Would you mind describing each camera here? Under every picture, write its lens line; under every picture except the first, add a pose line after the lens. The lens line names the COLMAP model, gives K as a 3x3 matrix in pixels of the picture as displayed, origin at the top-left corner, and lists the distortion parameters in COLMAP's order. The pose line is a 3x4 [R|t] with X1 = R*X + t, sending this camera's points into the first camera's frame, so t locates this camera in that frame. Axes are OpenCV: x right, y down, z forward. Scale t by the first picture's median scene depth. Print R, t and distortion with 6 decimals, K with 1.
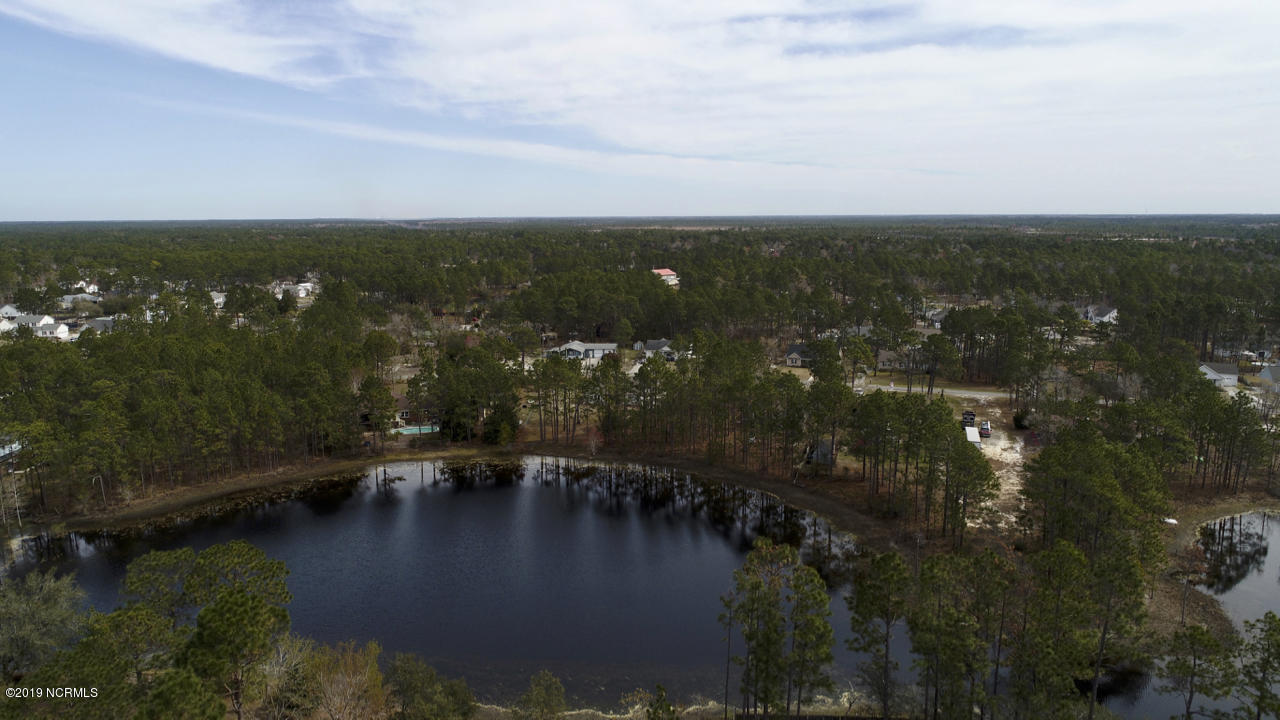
lens RADIAL K [[854.5, 0, 640.0], [0, 854.5, 360.0], [0, 0, 1]] dist [-0.002448, 0.000428]
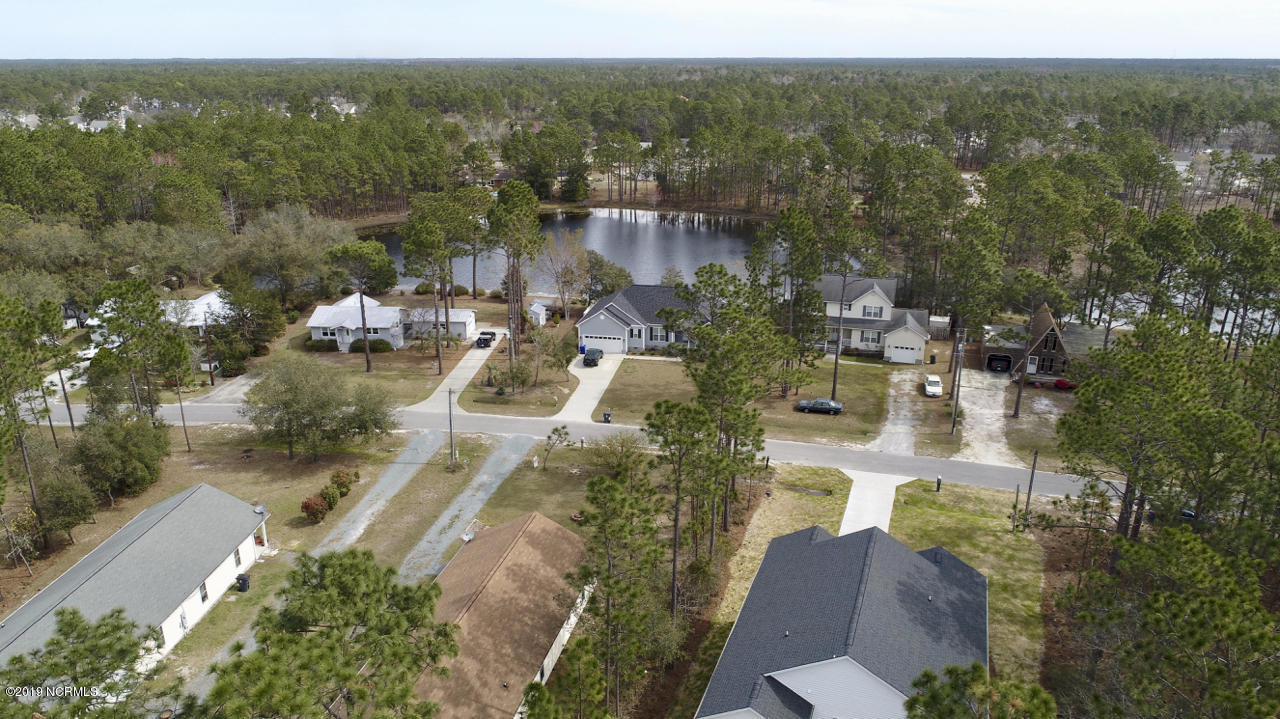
lens RADIAL K [[854.5, 0, 640.0], [0, 854.5, 359.5], [0, 0, 1]] dist [-0.002448, 0.000428]
pose [[0.999979, 0.006341, 0.001473, -0.070127], [-0.006502, 0.984266, 0.176575, 0.103866], [-0.000330, -0.176581, 0.984286, -0.254219]]
